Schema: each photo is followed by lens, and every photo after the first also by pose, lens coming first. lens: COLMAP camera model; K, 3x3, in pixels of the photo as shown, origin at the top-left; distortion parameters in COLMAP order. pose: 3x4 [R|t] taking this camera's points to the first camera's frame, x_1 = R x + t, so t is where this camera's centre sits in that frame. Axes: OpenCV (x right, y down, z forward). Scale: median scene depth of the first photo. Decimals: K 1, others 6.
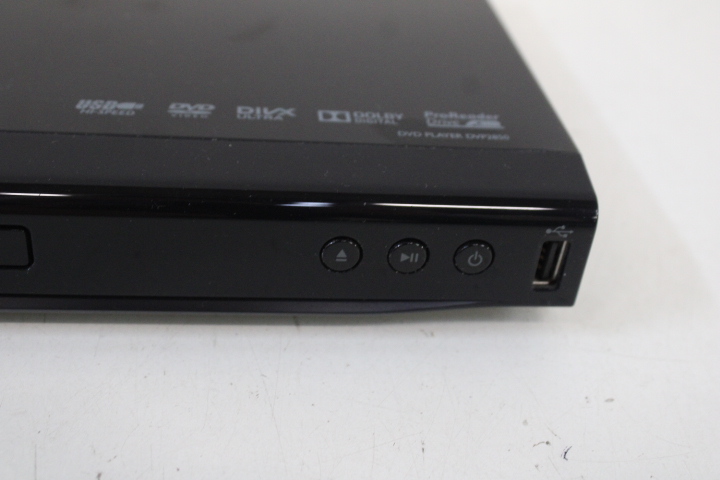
lens RADIAL K [[910.1, 0, 362.8], [0, 910.1, 238.1], [0, 0, 1]] dist [-0.078553, 0.000000]
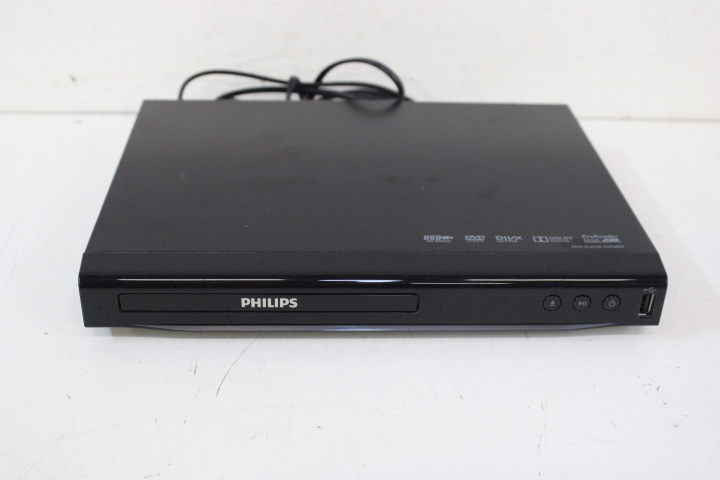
lens RADIAL K [[910.1, 0, 356.5], [0, 910.1, 239.0], [0, 0, 1]] dist [-0.078553, 0.000000]
pose [[0.995538, -0.030667, -0.089245, -0.279199], [0.023226, 0.996258, -0.083253, 0.033768], [0.091464, 0.080808, 0.992524, -1.186538]]
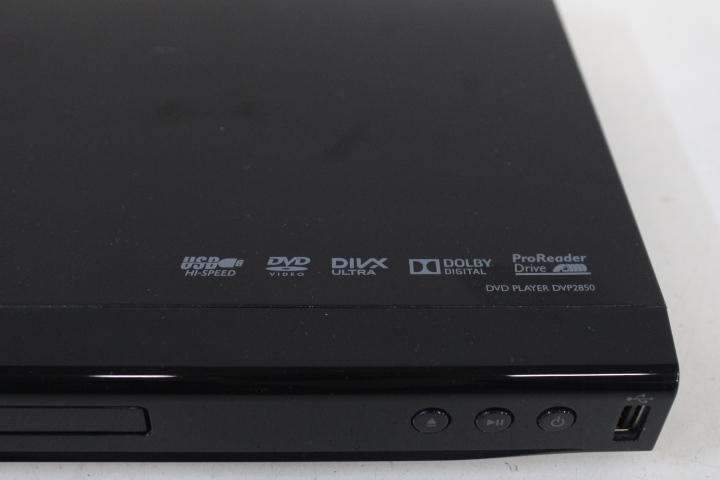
lens RADIAL K [[910.1, 0, 361.0], [0, 910.1, 241.0], [0, 0, 1]] dist [-0.078553, 0.000000]
pose [[0.994775, 0.002808, -0.102056, 0.002386], [0.011835, 0.989711, 0.142589, -0.320440], [0.101407, -0.143052, 0.984506, -0.027826]]
